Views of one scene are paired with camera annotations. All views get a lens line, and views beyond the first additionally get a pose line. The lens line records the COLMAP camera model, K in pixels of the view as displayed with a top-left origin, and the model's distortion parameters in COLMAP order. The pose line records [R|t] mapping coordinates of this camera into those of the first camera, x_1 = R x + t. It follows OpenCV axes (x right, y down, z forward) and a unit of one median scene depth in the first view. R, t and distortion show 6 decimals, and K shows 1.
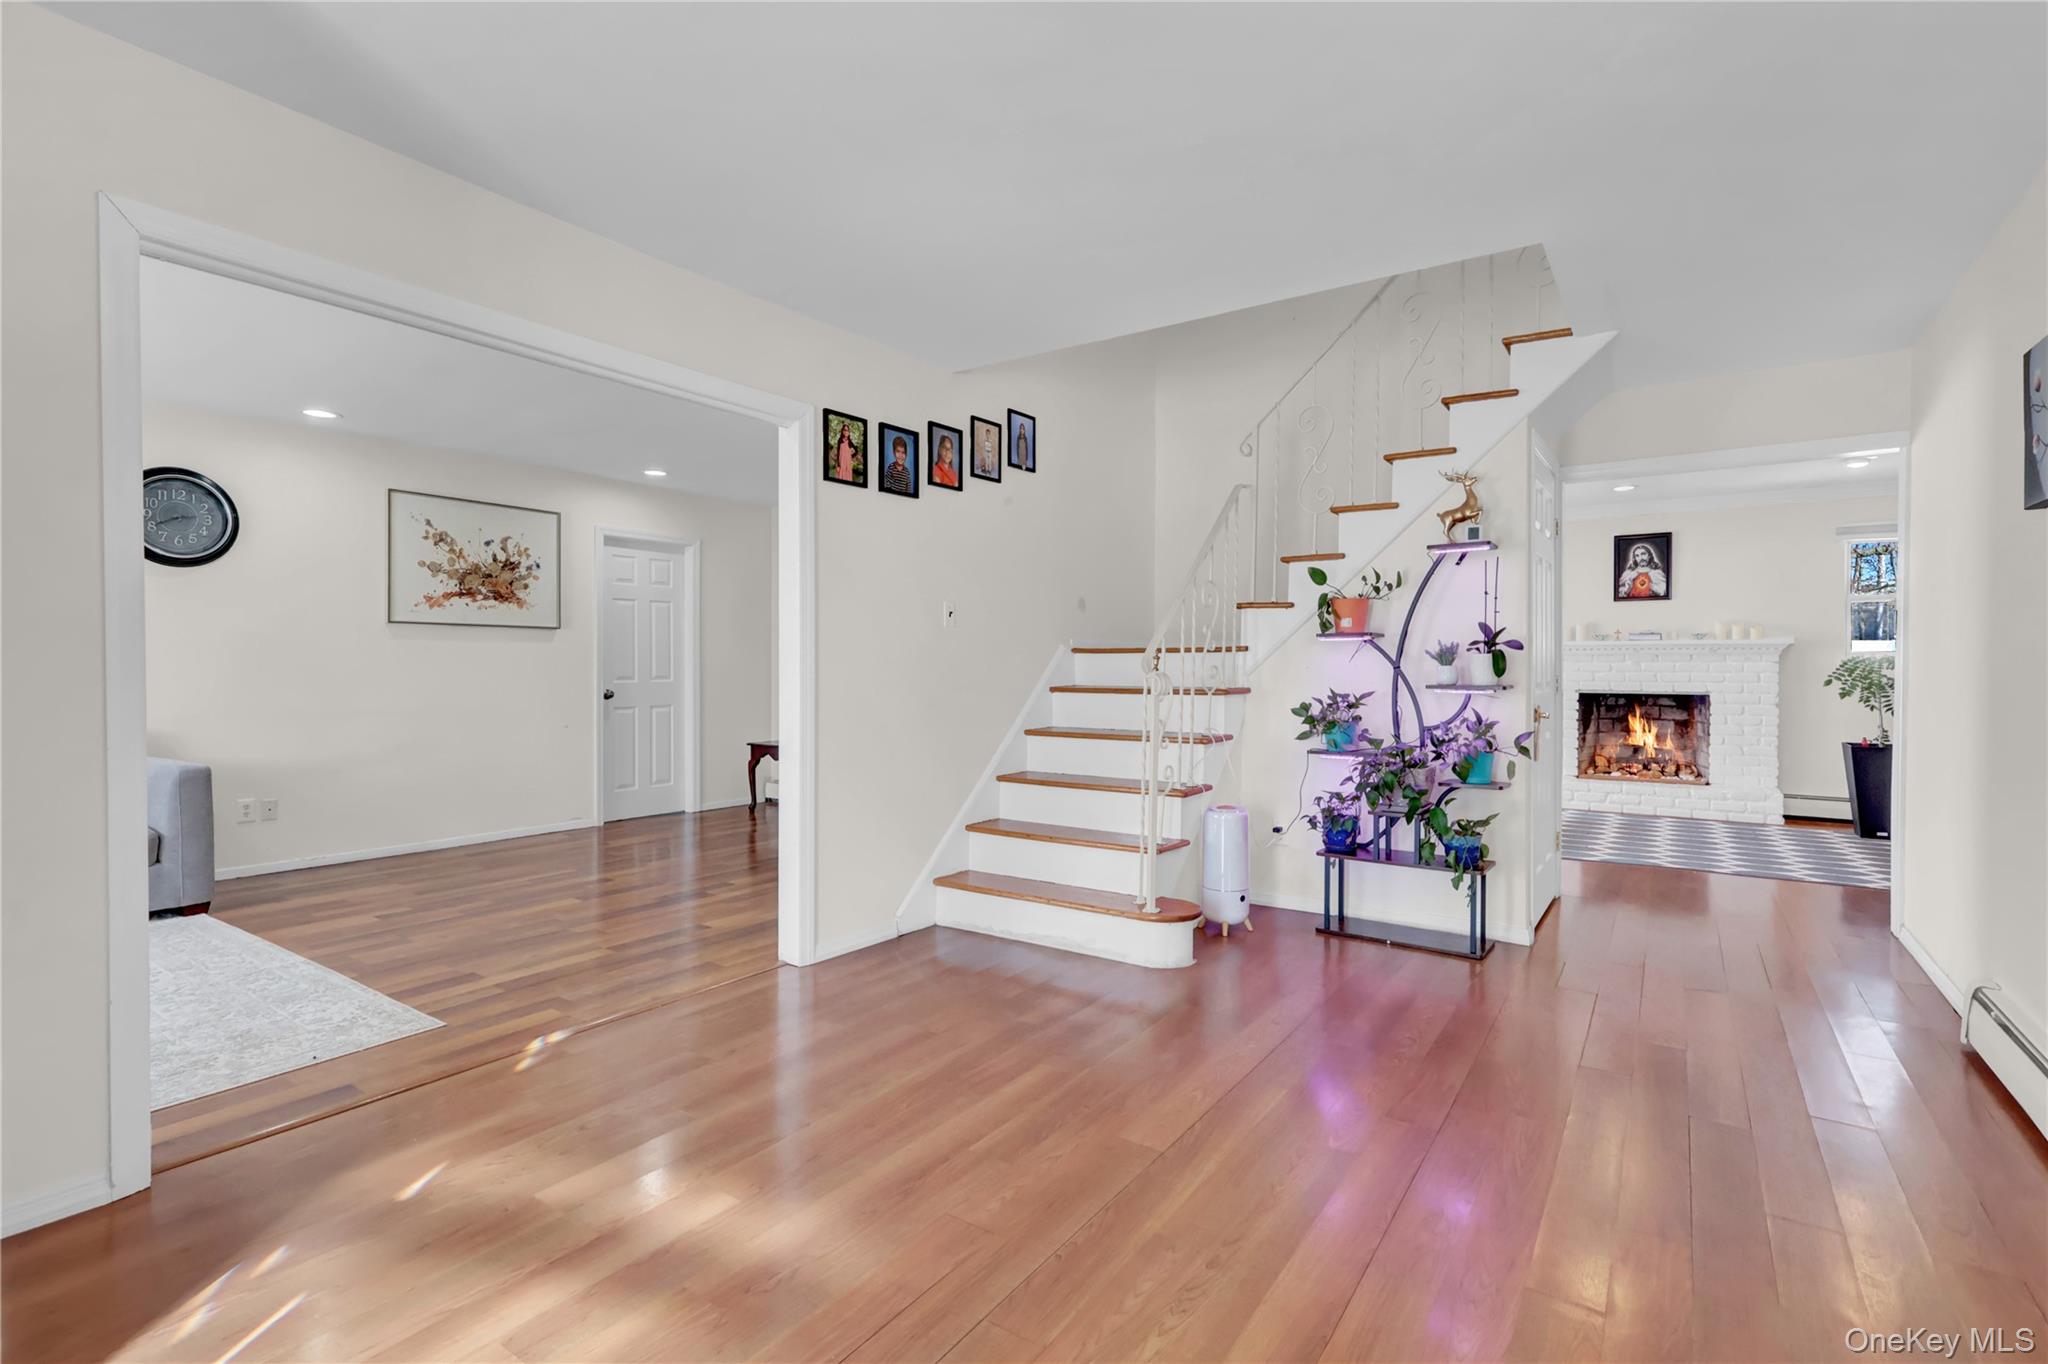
lens RADIAL K [[957.8, 0, 1024.0], [0, 957.8, 682.0], [0, 0, 1]] dist [0.000008, -0.000092]
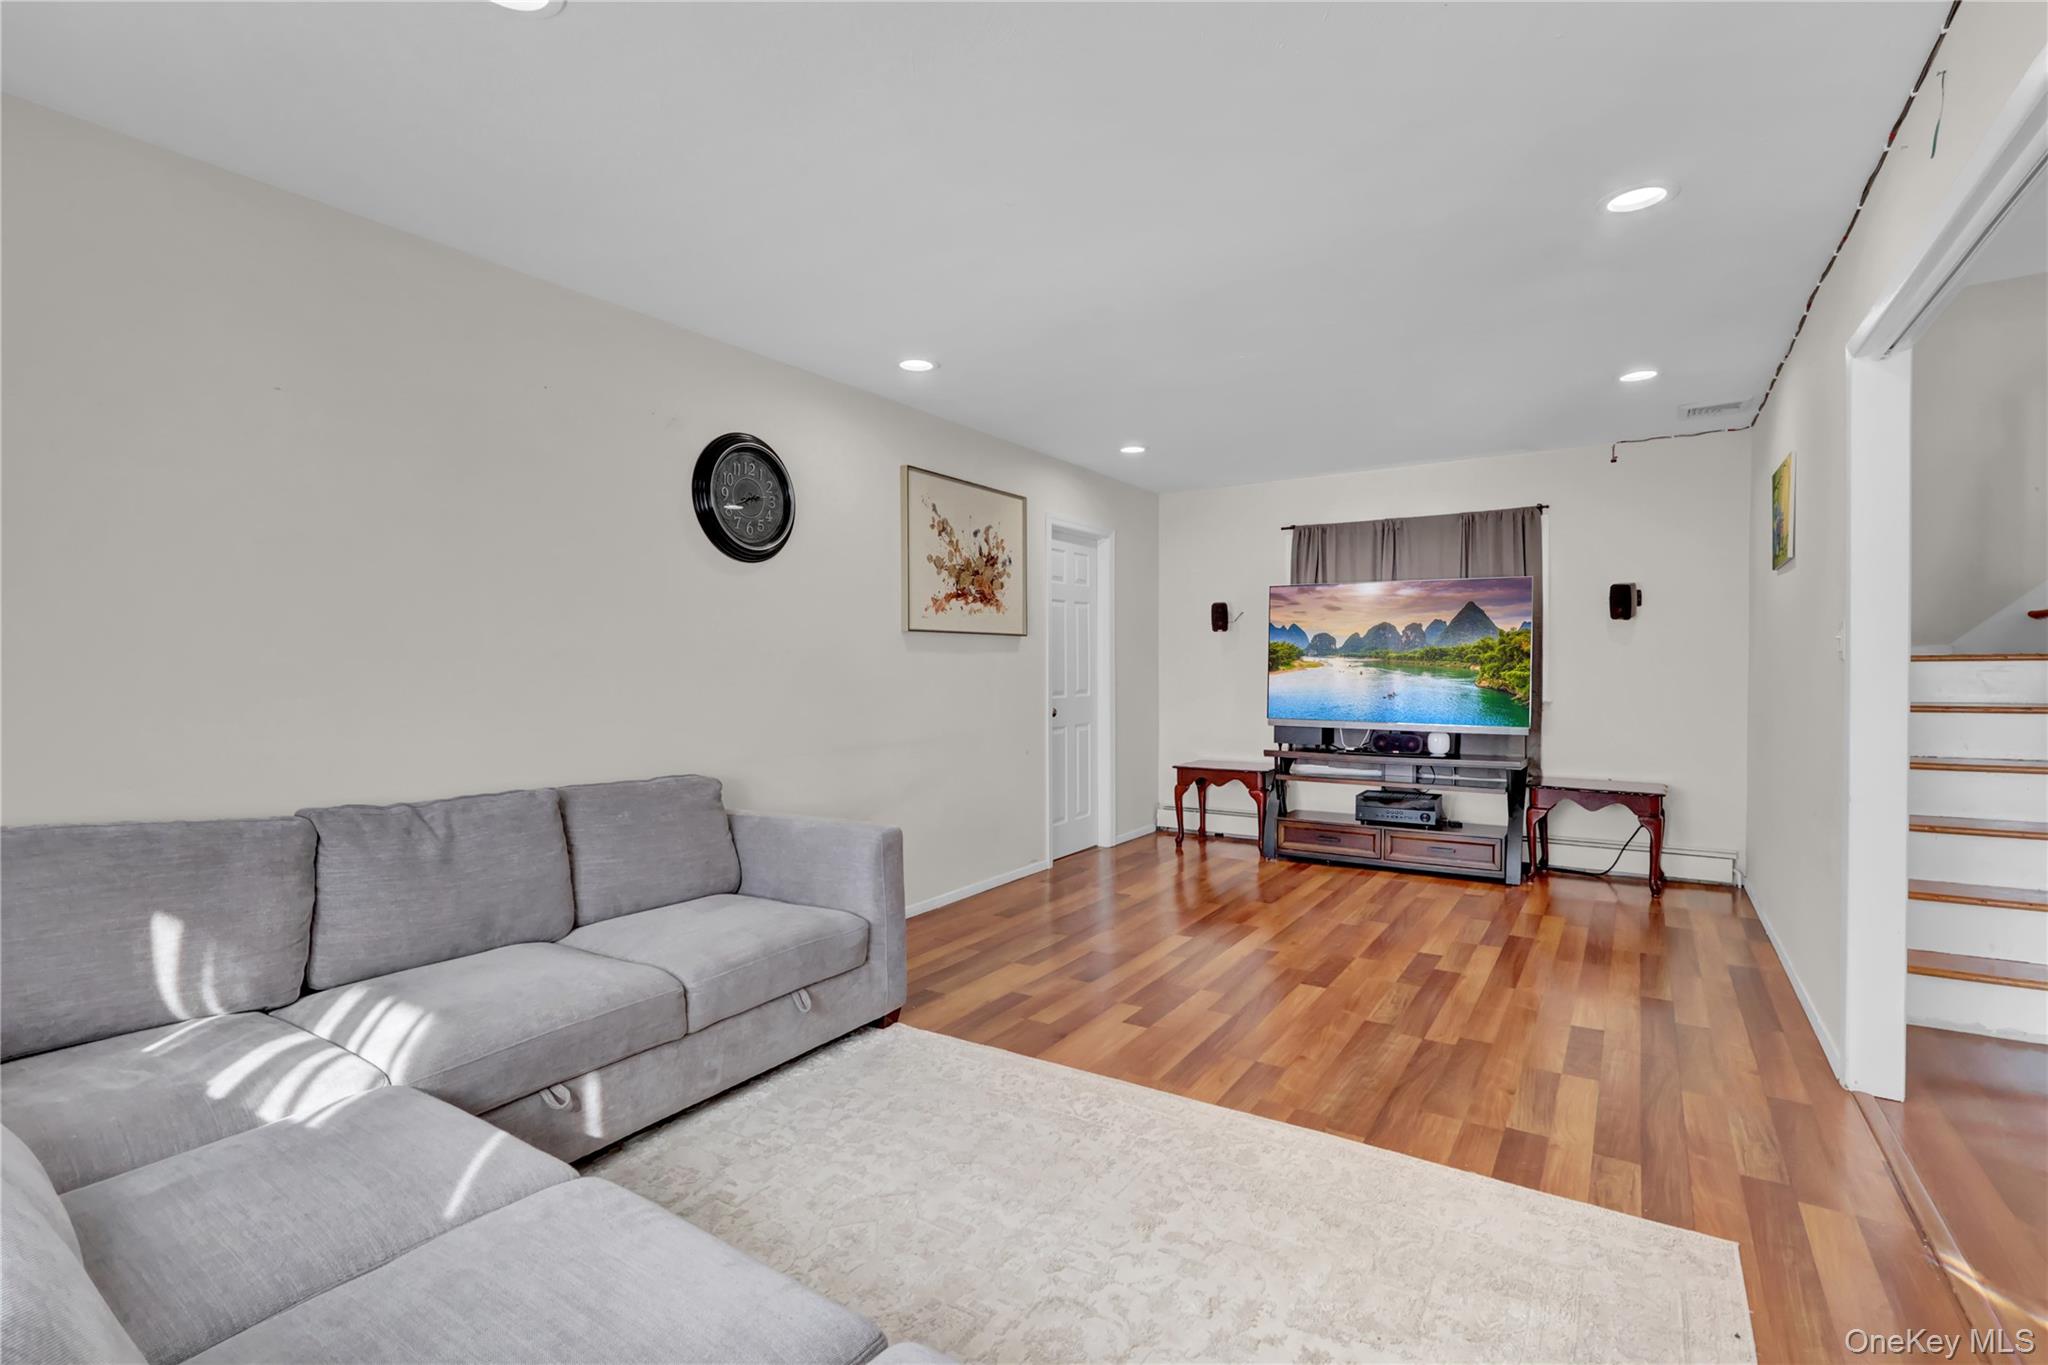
lens RADIAL K [[957.8, 0, 1024.0], [0, 957.8, 682.5], [0, 0, 1]] dist [0.000008, -0.000092]
pose [[0.999632, -0.010873, 0.024866, -0.636148], [0.010853, 0.999941, 0.000934, -0.019704], [-0.024875, -0.000664, 0.999690, 0.203658]]
